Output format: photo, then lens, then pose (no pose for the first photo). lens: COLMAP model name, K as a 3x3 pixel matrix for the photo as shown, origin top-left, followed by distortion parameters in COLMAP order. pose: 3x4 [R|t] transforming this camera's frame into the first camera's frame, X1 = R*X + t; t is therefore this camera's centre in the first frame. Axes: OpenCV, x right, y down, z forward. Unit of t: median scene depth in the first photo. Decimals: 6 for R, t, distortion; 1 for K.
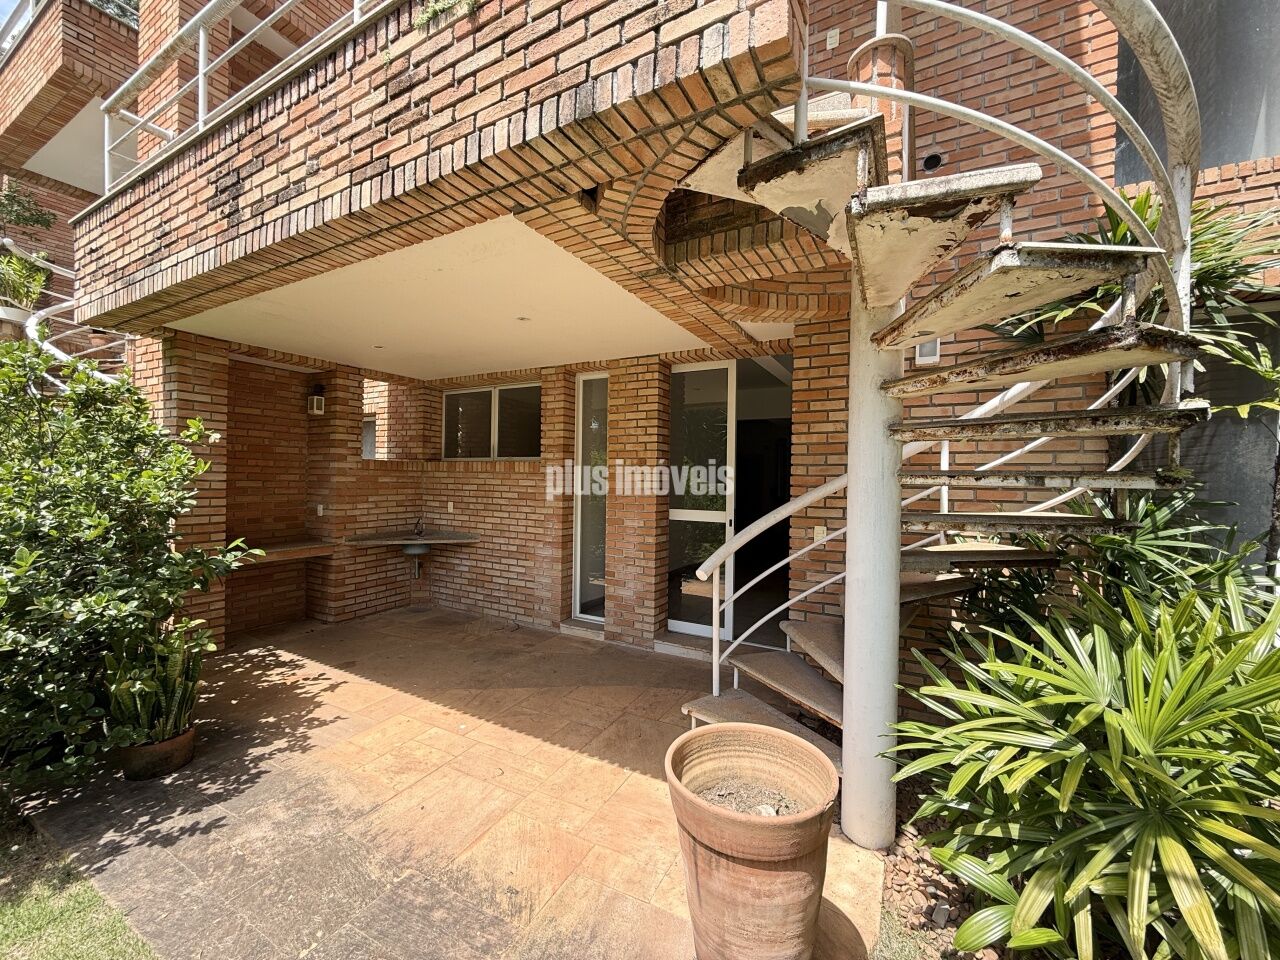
lens RADIAL K [[510.5, 0, 636.7], [0, 510.5, 480.6], [0, 0, 1]] dist [-0.000955, 0.000401]
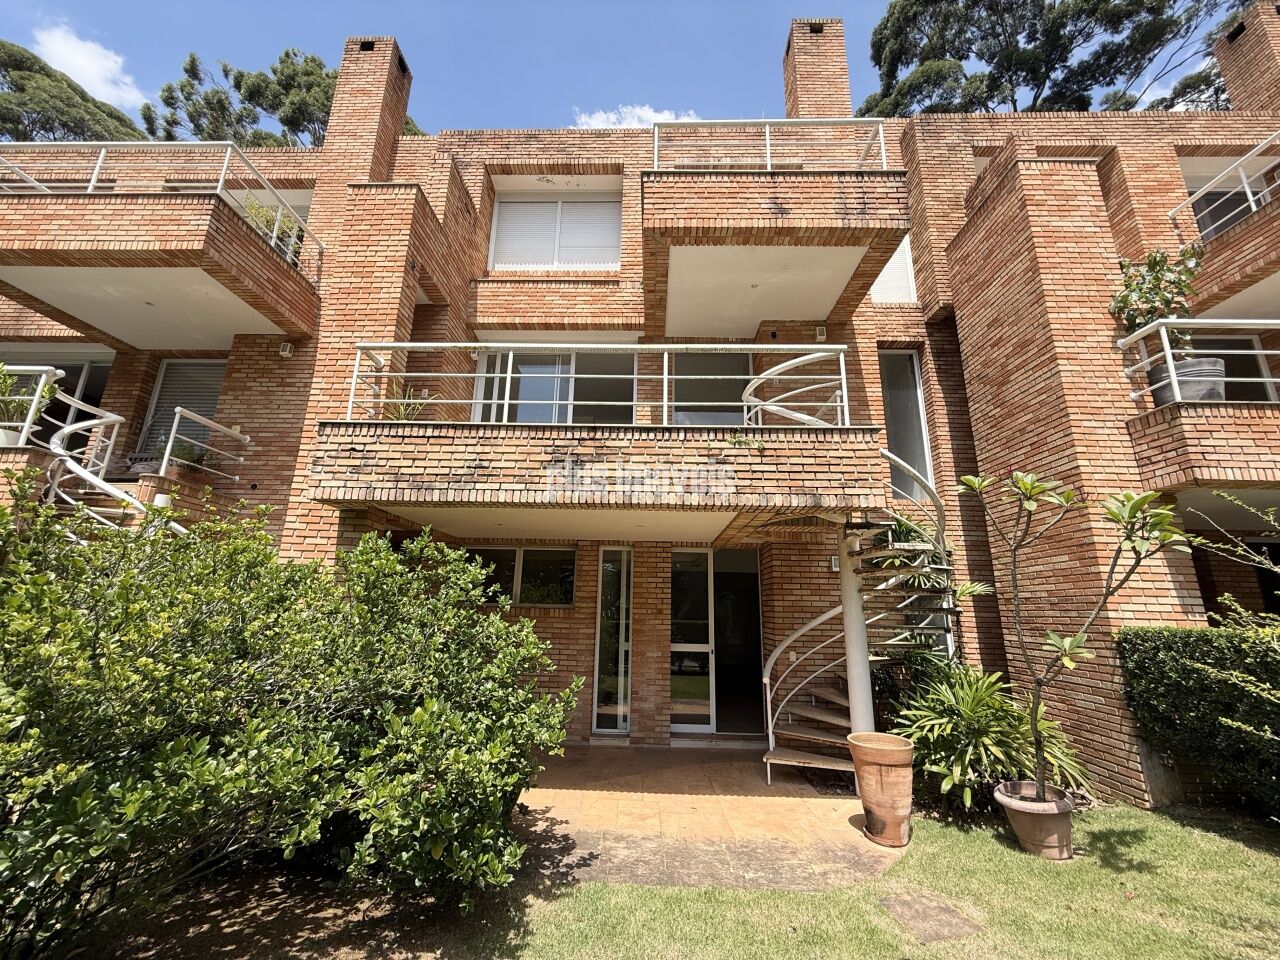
lens RADIAL K [[510.5, 0, 638.3], [0, 510.5, 479.6], [0, 0, 1]] dist [-0.000955, 0.000401]
pose [[0.884850, 0.119368, 0.450324, -1.276016], [-0.005926, 0.969424, -0.245322, -0.071881], [-0.465838, 0.214404, 0.858502, -0.583063]]
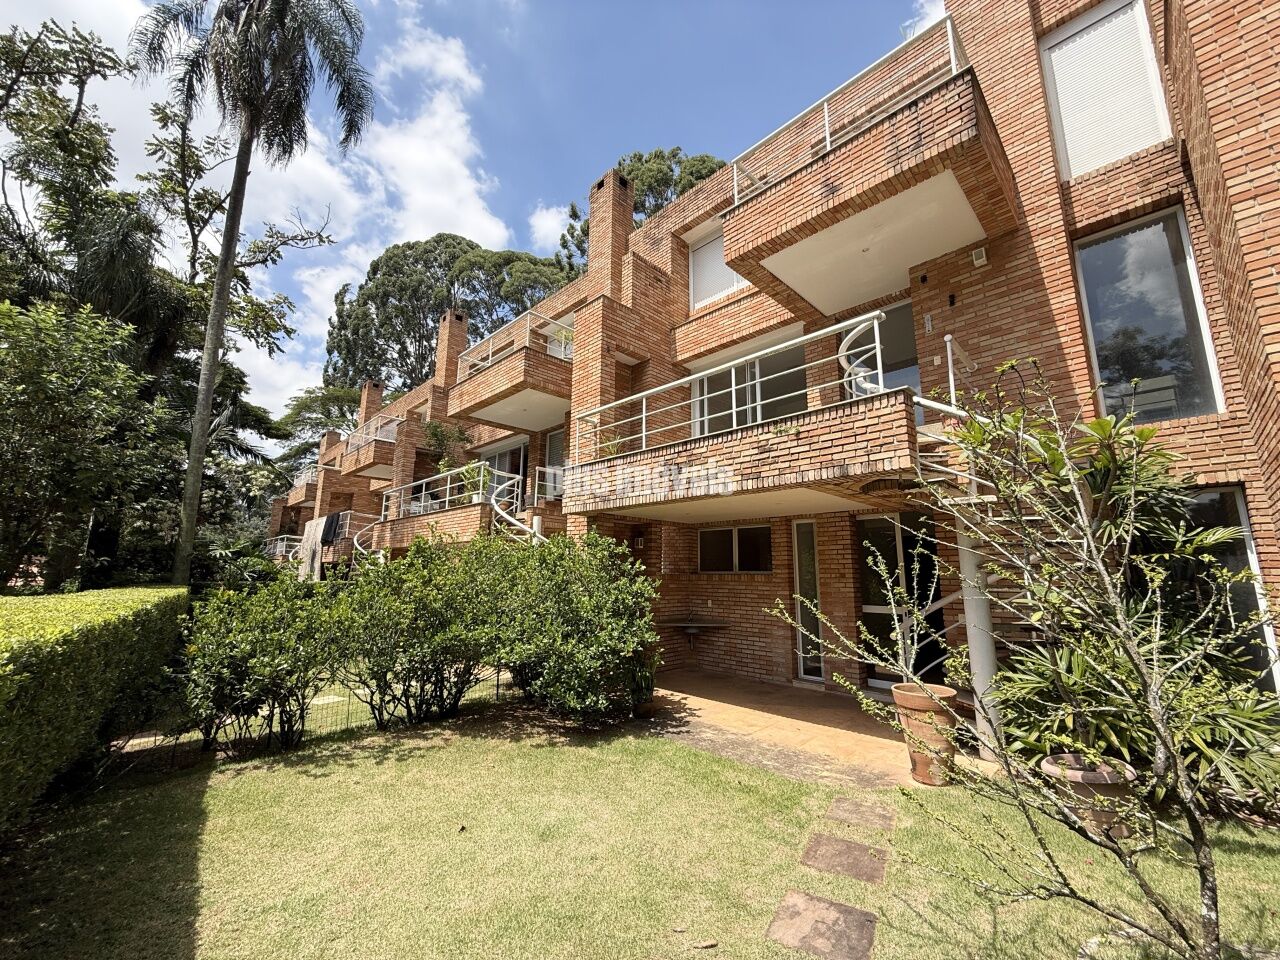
lens RADIAL K [[510.5, 0, 636.0], [0, 510.5, 480.0], [0, 0, 1]] dist [-0.000955, 0.000401]
pose [[0.959753, -0.057560, -0.274883, -0.261877], [0.002477, 0.980468, -0.196661, -0.027138], [0.280834, 0.188066, 0.941150, -1.312969]]
